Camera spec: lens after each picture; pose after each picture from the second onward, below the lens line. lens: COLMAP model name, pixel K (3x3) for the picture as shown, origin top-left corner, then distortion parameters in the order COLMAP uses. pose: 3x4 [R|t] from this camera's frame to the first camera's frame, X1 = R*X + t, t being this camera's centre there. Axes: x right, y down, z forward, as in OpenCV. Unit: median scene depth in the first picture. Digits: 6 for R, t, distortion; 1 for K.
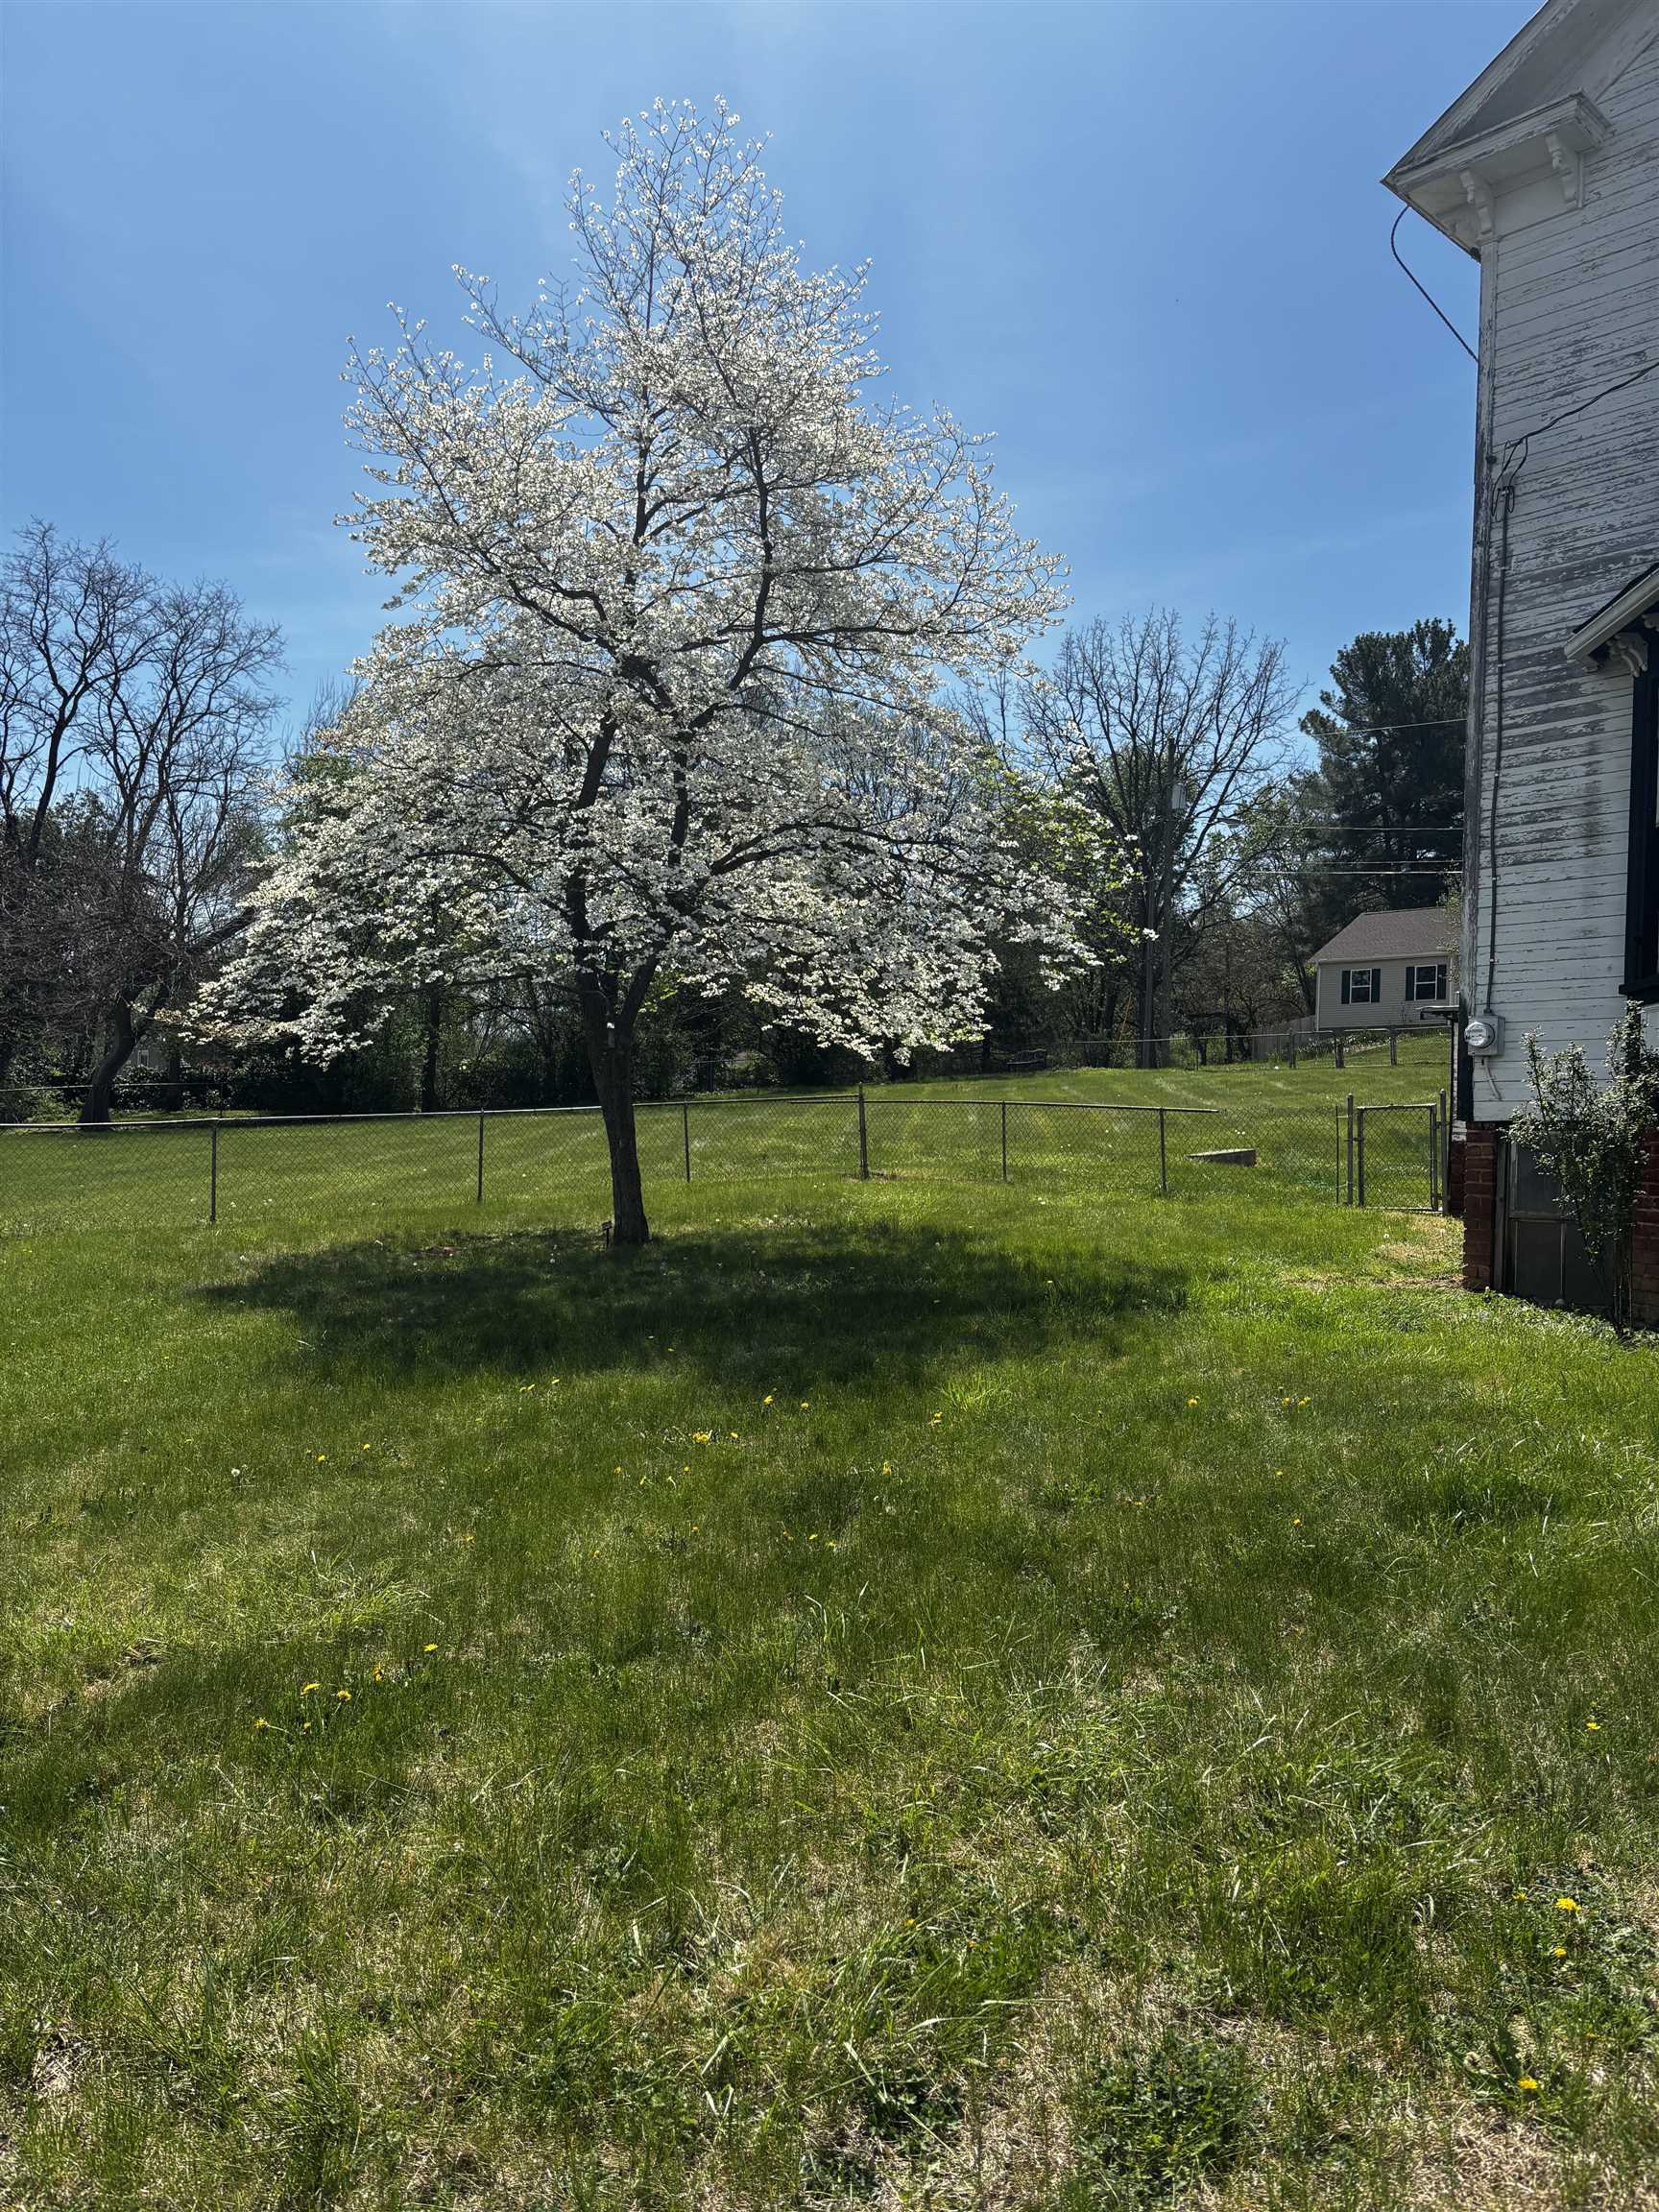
lens RADIAL K [[1695.1, 0, 824.5], [0, 1695.1, 1115.2], [0, 0, 1]] dist [0.057281, -0.062166]
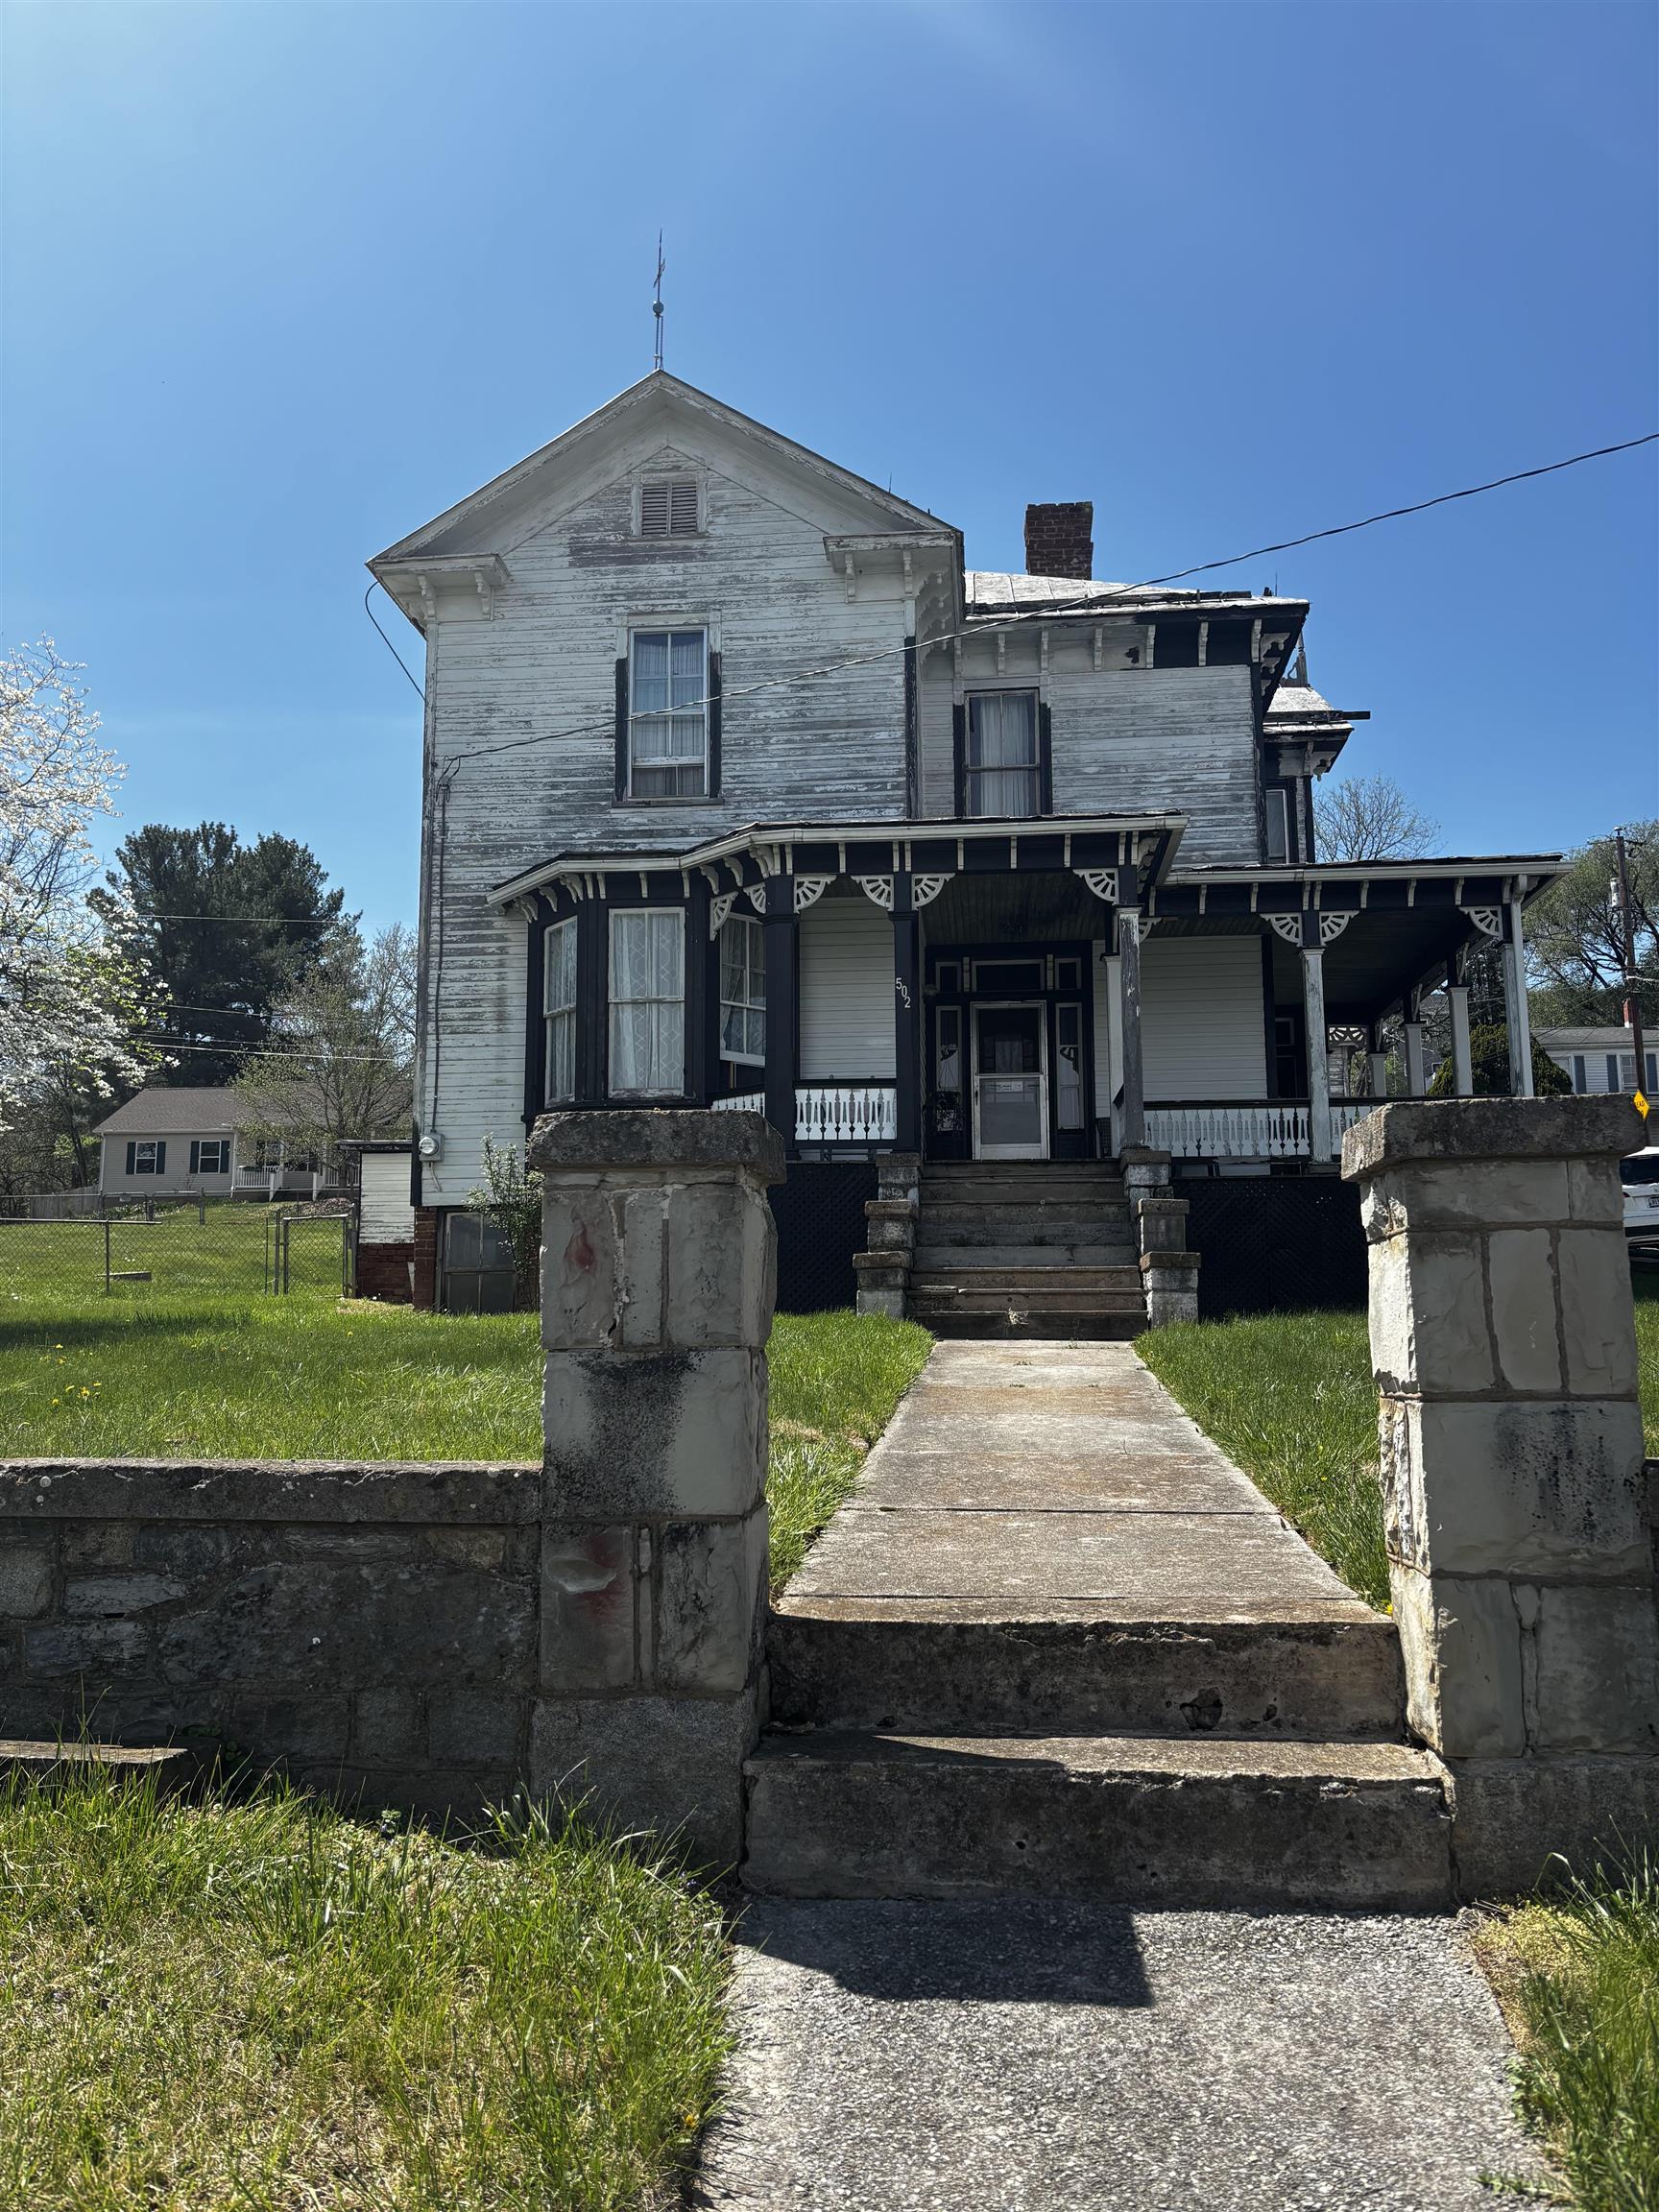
lens RADIAL K [[1695.1, 0, 823.5], [0, 1695.1, 1135.0], [0, 0, 1]] dist [0.057281, -0.062166]
pose [[0.758142, 0.051443, 0.650057, -0.378554], [0.012872, 0.995508, -0.093793, 0.103484], [-0.651962, 0.079476, 0.754075, -0.394992]]
